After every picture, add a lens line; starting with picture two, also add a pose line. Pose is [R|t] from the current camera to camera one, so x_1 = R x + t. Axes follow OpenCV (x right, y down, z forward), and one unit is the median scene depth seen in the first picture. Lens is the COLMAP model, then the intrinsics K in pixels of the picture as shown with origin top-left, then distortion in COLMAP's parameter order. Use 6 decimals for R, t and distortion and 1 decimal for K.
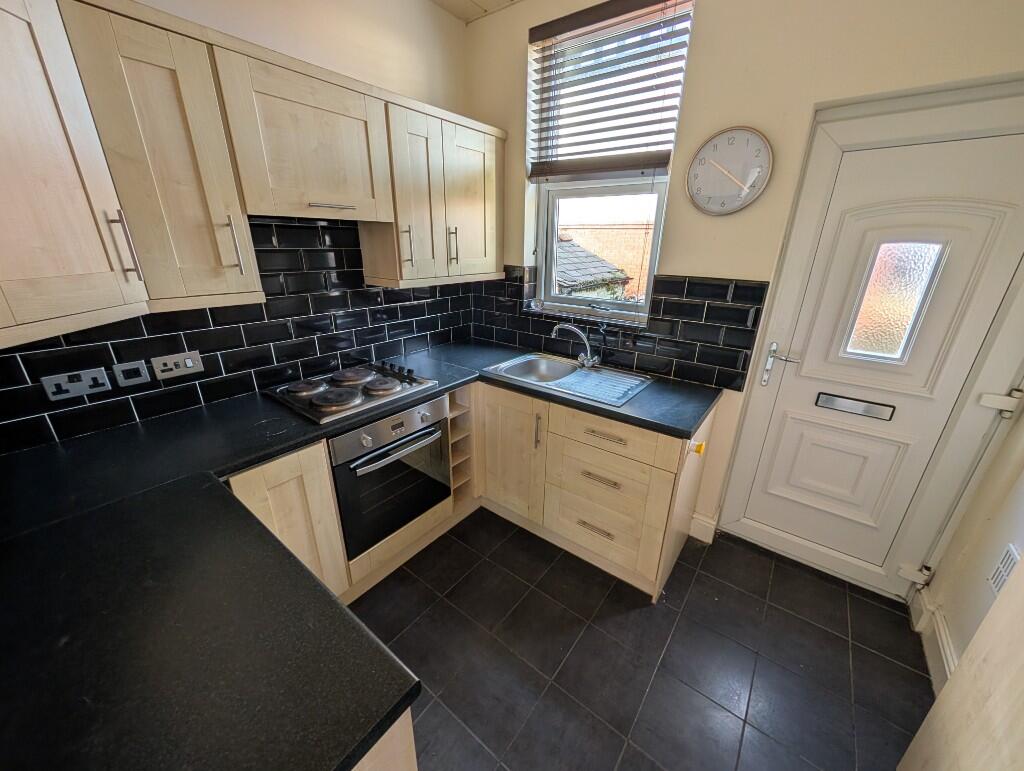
lens RADIAL K [[385.2, 0, 518.8], [0, 385.2, 387.0], [0, 0, 1]] dist [-0.000739, 0.000057]
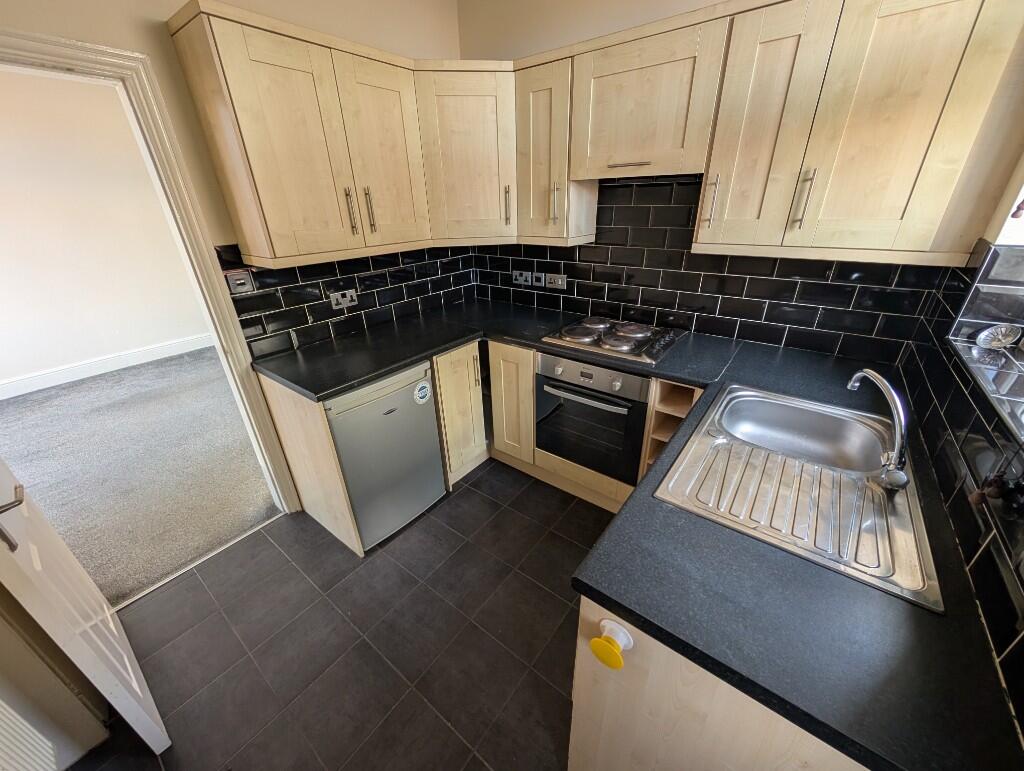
lens RADIAL K [[385.2, 0, 519.8], [0, 385.2, 386.8], [0, 0, 1]] dist [-0.000739, 0.000057]
pose [[0.002667, 0.418085, -0.908404, 0.750871], [-0.336333, 0.855861, 0.392915, -0.256692], [0.941739, 0.304478, 0.142898, 0.743527]]
